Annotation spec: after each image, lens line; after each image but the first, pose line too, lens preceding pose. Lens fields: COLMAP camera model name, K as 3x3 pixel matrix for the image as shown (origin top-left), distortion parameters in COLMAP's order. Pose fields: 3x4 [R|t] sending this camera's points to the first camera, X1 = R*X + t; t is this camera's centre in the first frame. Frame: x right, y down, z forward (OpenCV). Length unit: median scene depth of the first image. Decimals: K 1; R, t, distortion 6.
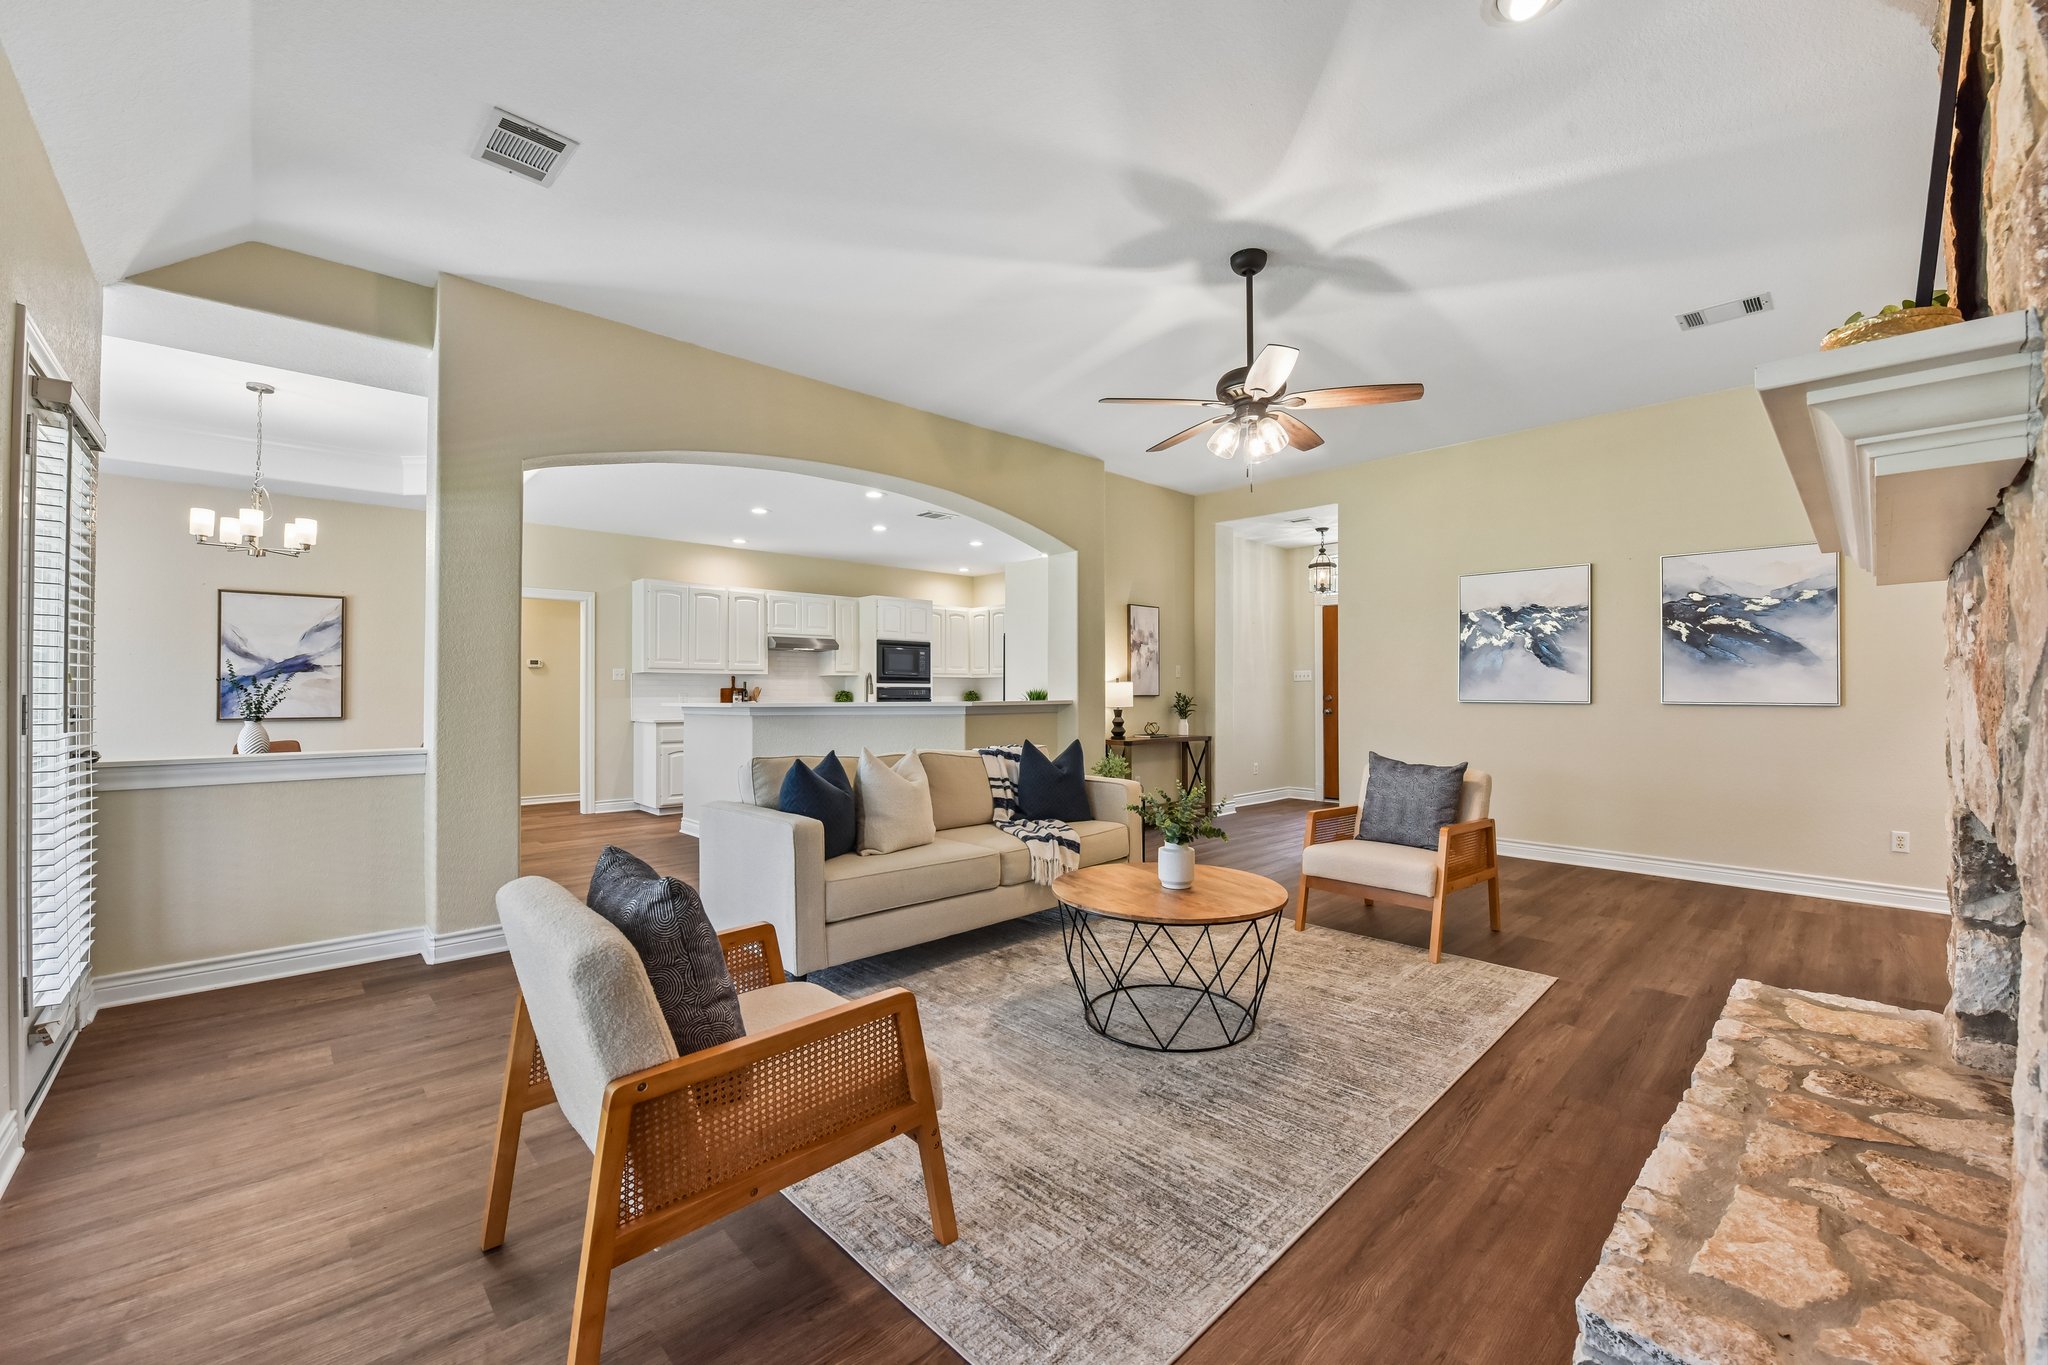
lens RADIAL K [[816.8, 0, 1024.7], [0, 816.8, 690.5], [0, 0, 1]] dist [-0.008517, -0.000121]
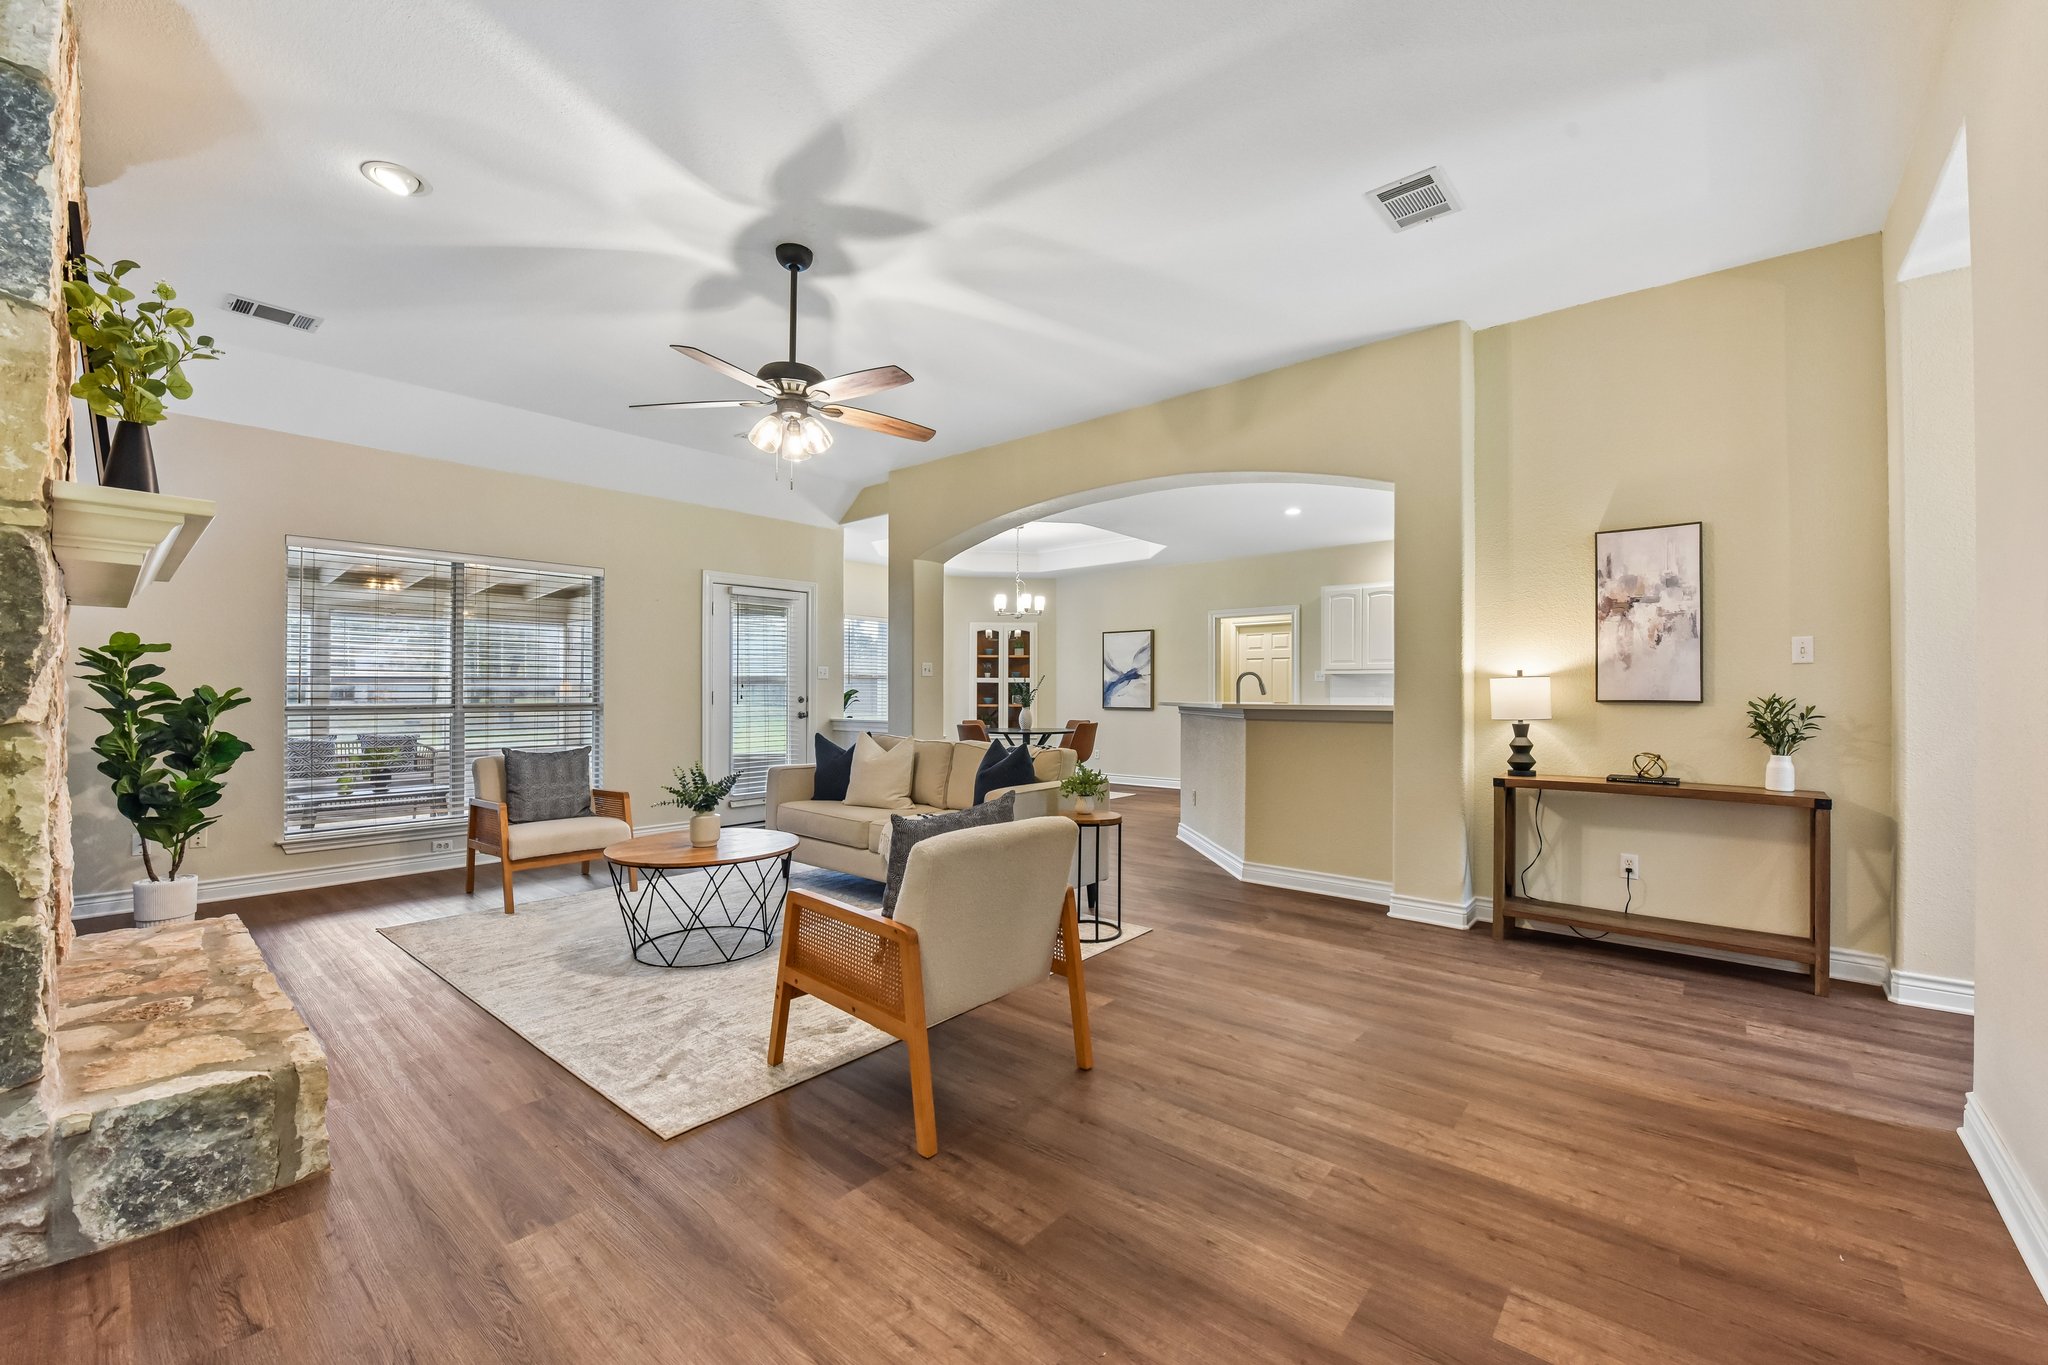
lens RADIAL K [[827.6, 0, 1060.5], [0, 827.6, 683.3], [0, 0, 1]] dist [-0.023856, -0.000168]
pose [[0.116213, -0.008816, -0.993185, 0.727589], [-0.003676, 0.999950, -0.009306, 0.001193], [0.993218, 0.004733, 0.116175, 0.676043]]
